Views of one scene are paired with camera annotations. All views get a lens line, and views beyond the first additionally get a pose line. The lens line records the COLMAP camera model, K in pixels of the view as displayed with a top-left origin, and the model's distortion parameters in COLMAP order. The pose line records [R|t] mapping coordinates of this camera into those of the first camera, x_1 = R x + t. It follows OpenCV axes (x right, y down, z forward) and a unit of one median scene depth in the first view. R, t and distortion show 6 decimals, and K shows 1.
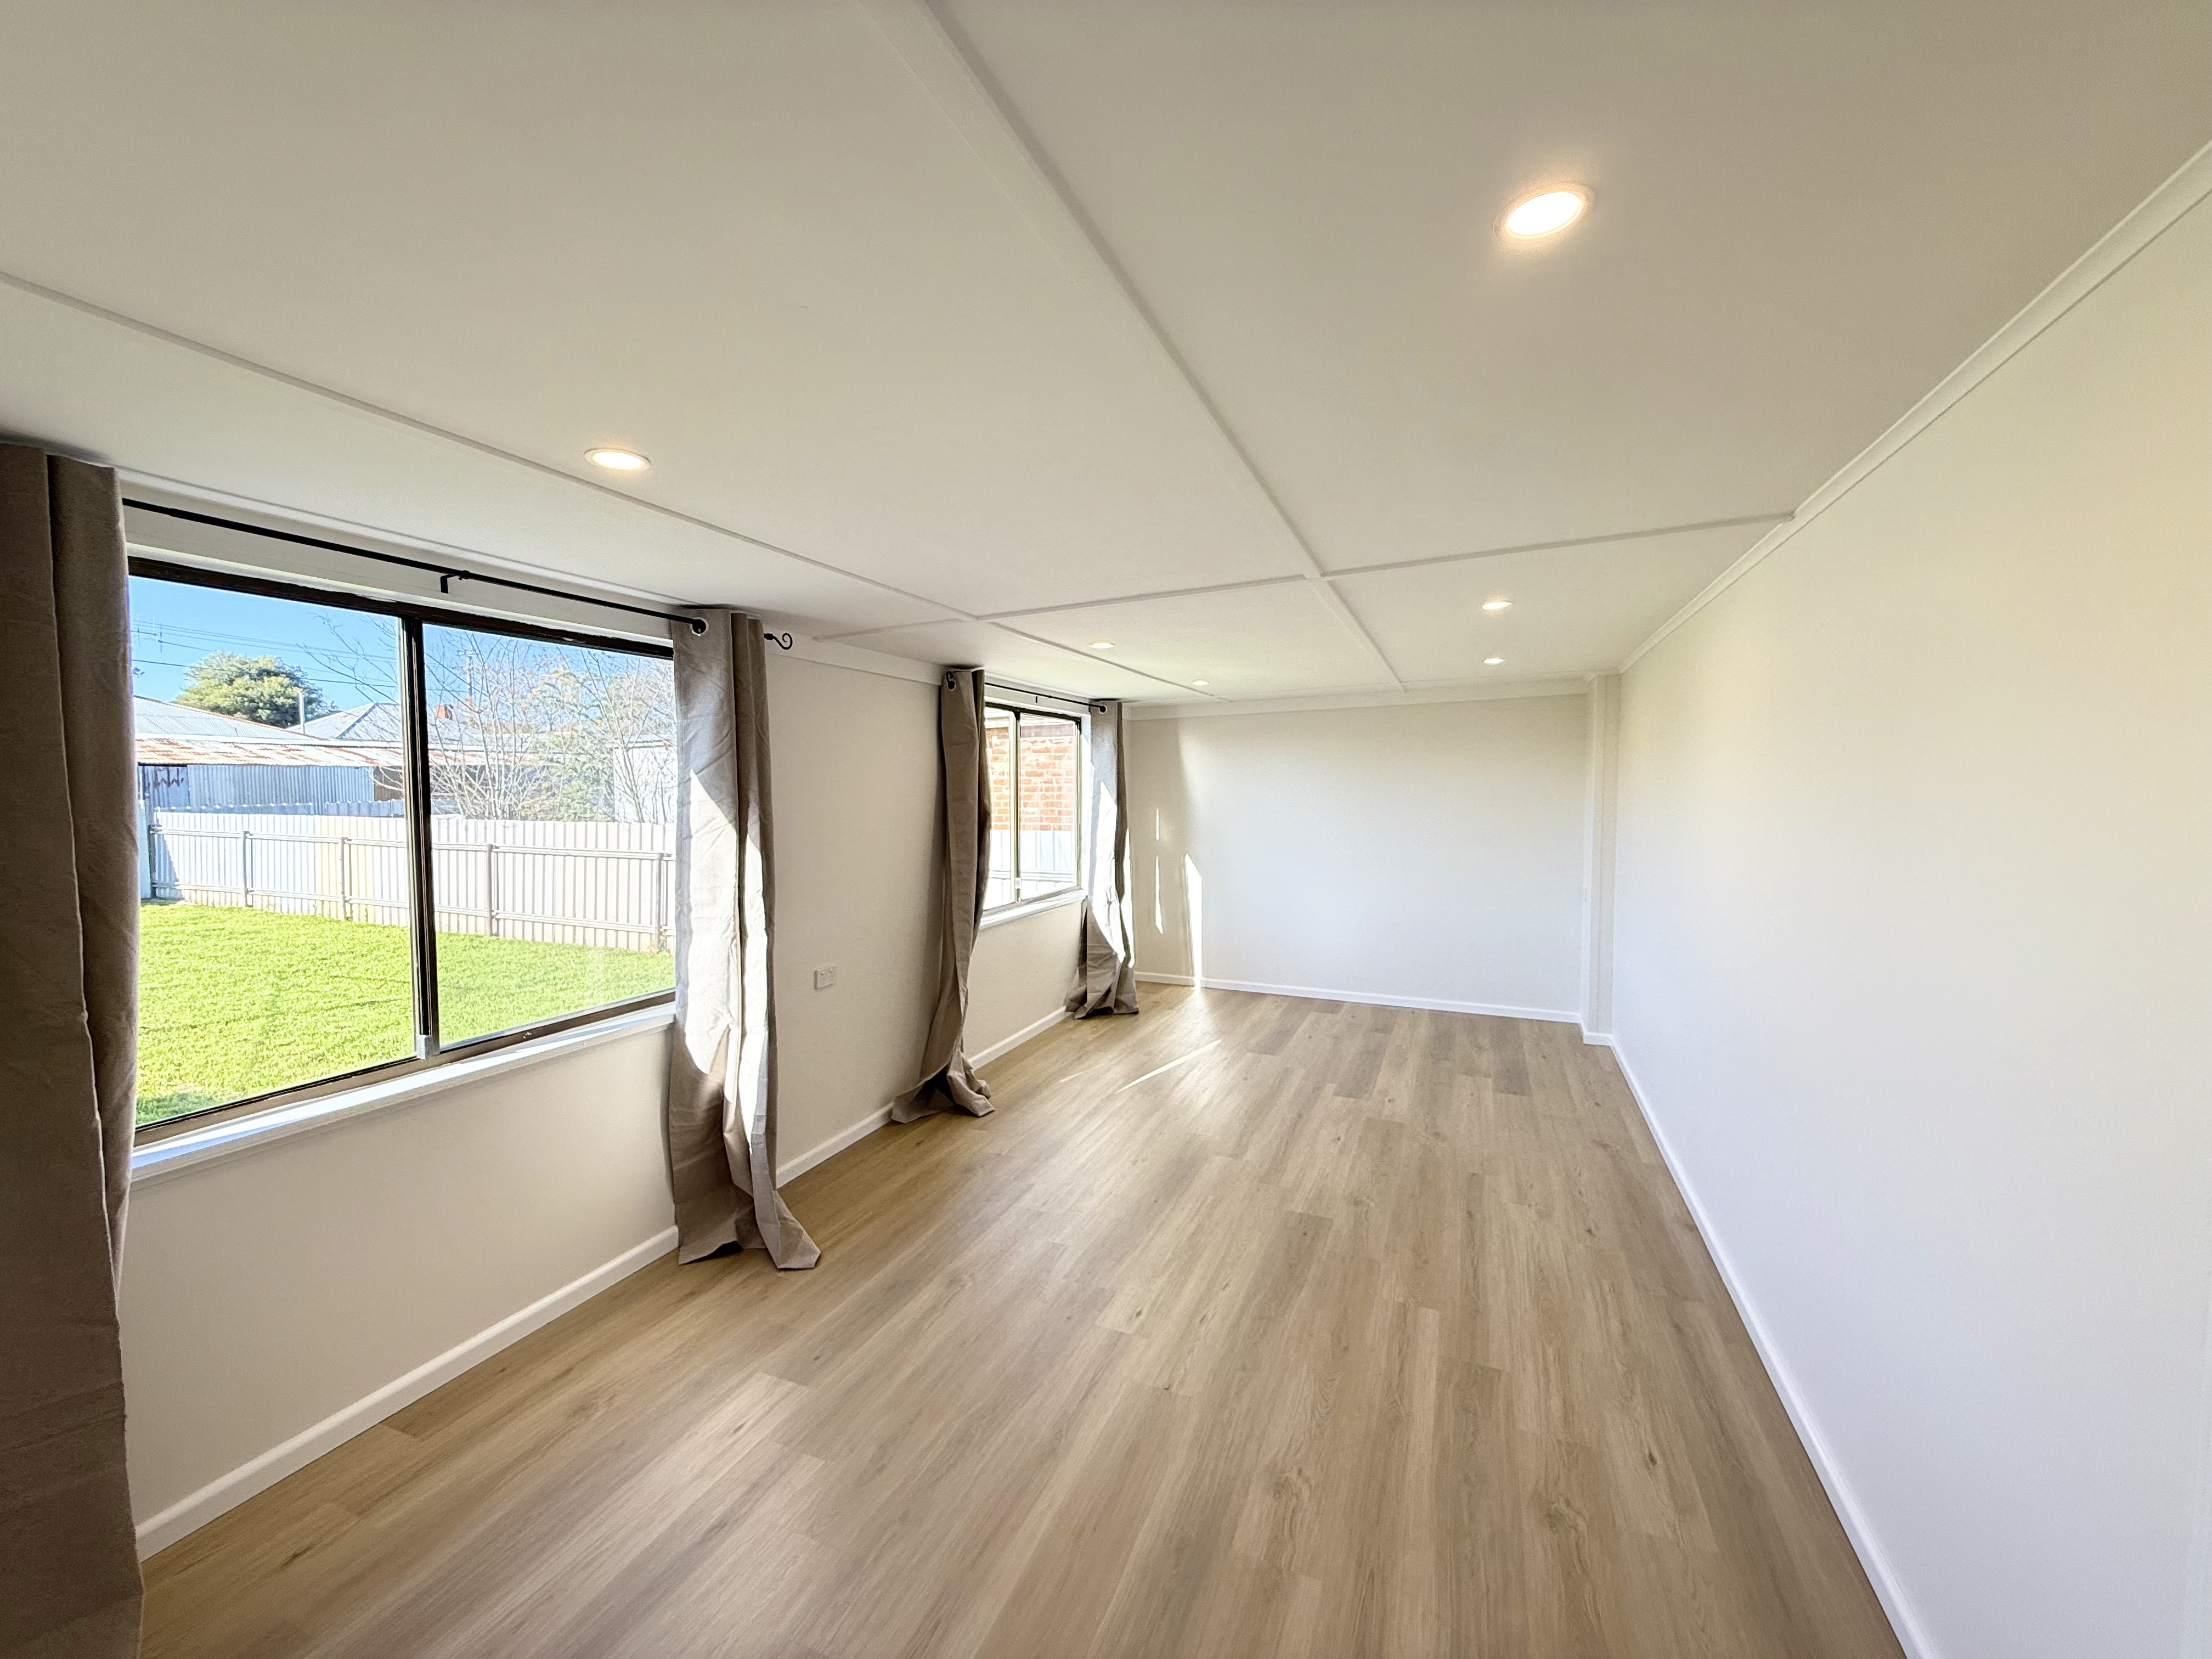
lens RADIAL K [[879.3, 0, 1103.4], [0, 879.3, 834.8], [0, 0, 1]] dist [-0.002292, 0.000039]
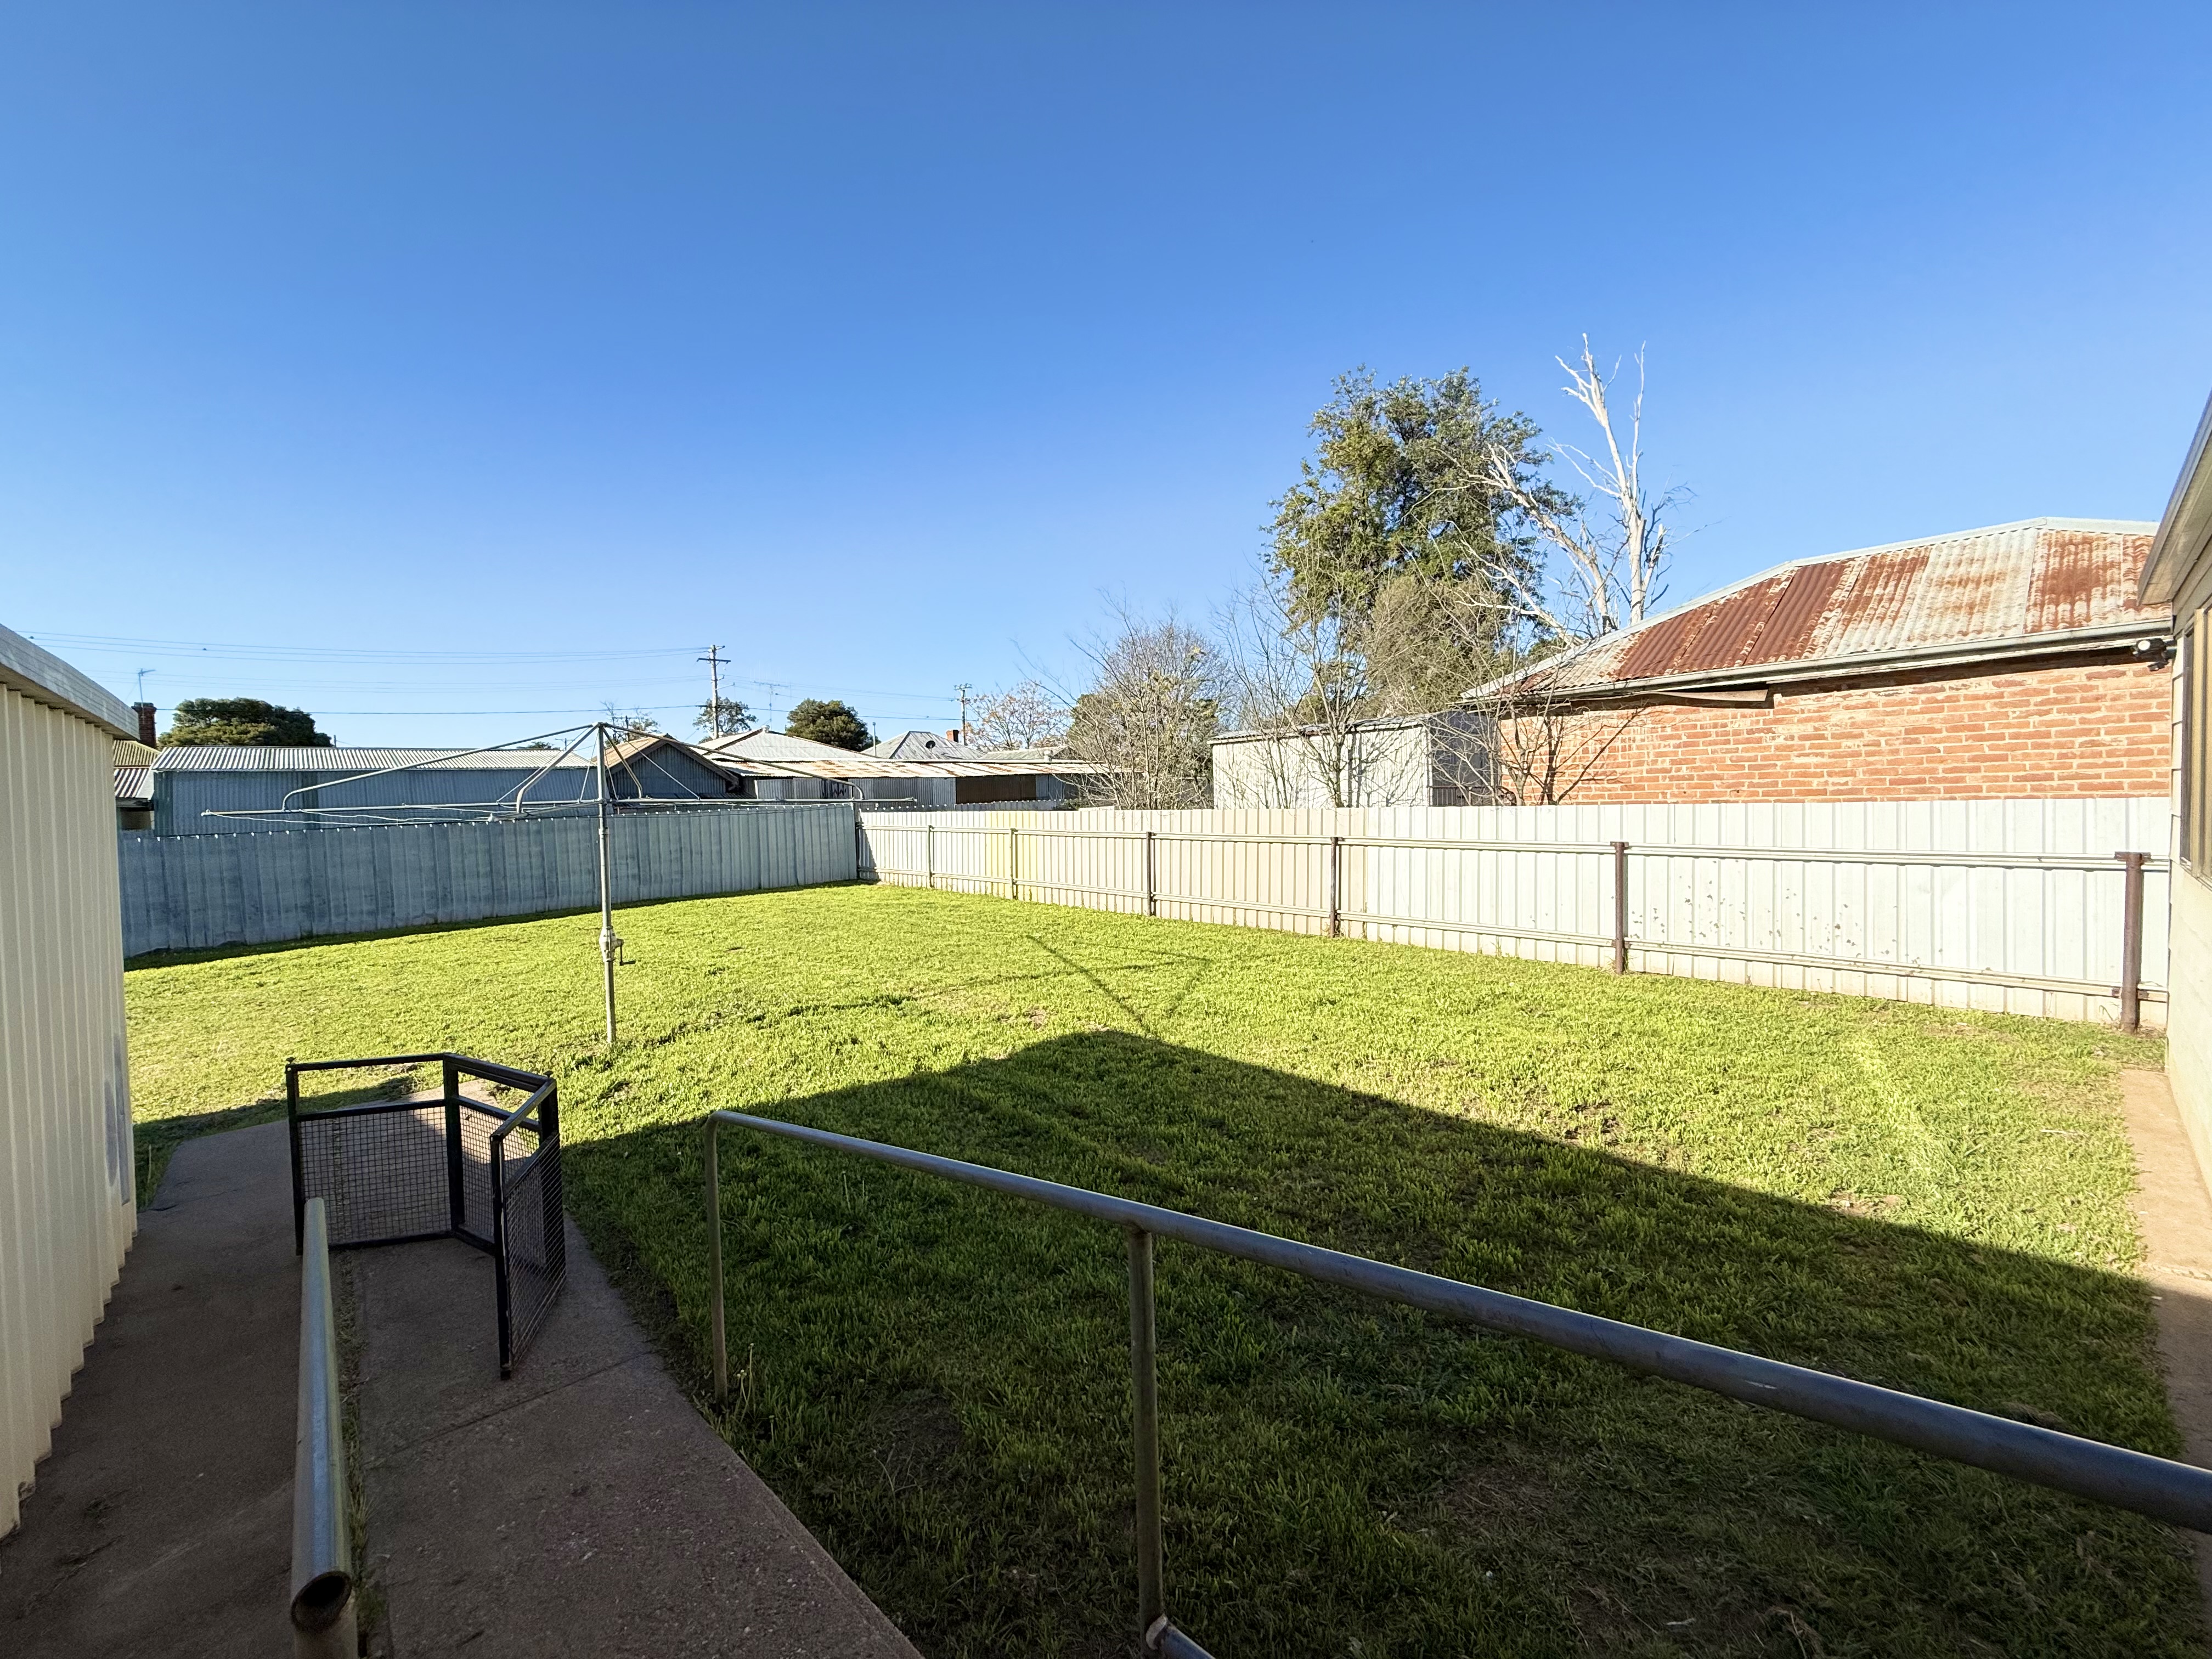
lens RADIAL K [[879.3, 0, 1106.9], [0, 879.3, 829.0], [0, 0, 1]] dist [-0.002292, 0.000039]
pose [[0.908190, -0.006497, -0.418509, -0.567359], [0.000948, 0.999909, -0.013467, 0.044105], [0.418558, 0.011834, 0.908113, -0.047647]]
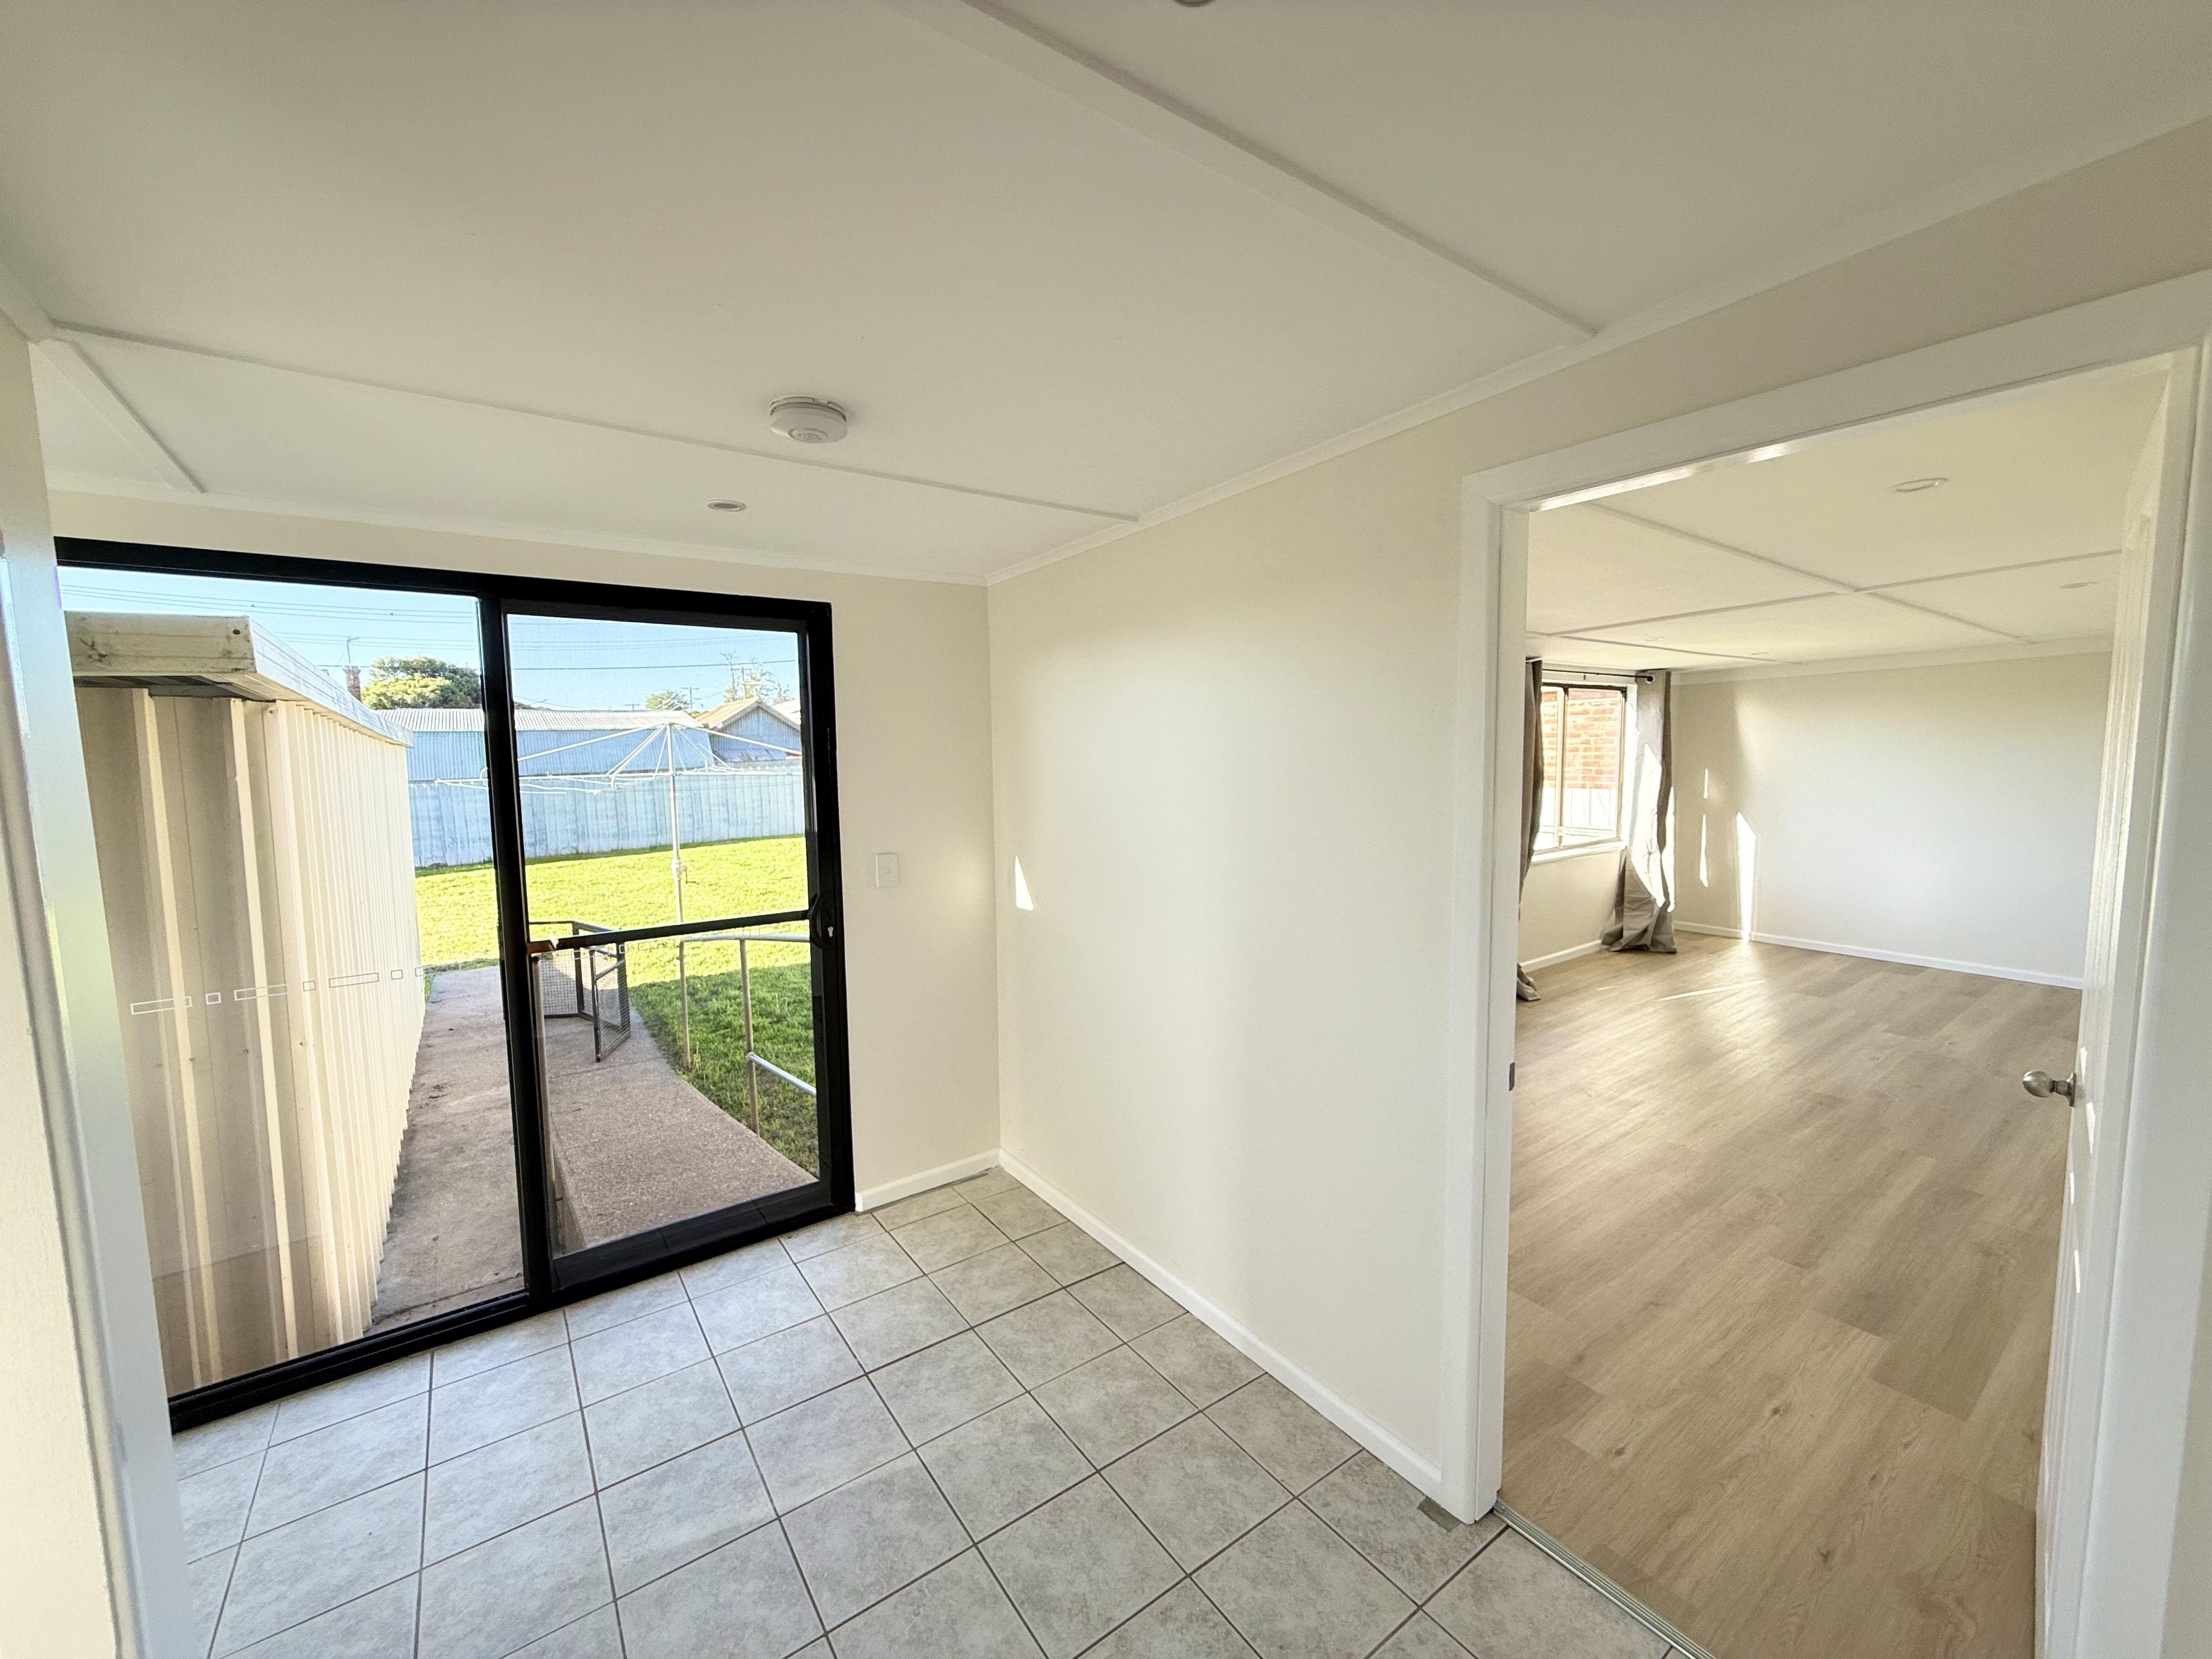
lens RADIAL K [[879.3, 0, 1099.2], [0, 879.3, 827.9], [0, 0, 1]] dist [-0.002292, 0.000039]
pose [[0.850844, 0.036550, -0.524145, -0.004461], [-0.015388, 0.998883, 0.044675, 0.006319], [0.525193, -0.029946, 0.850456, -0.321789]]
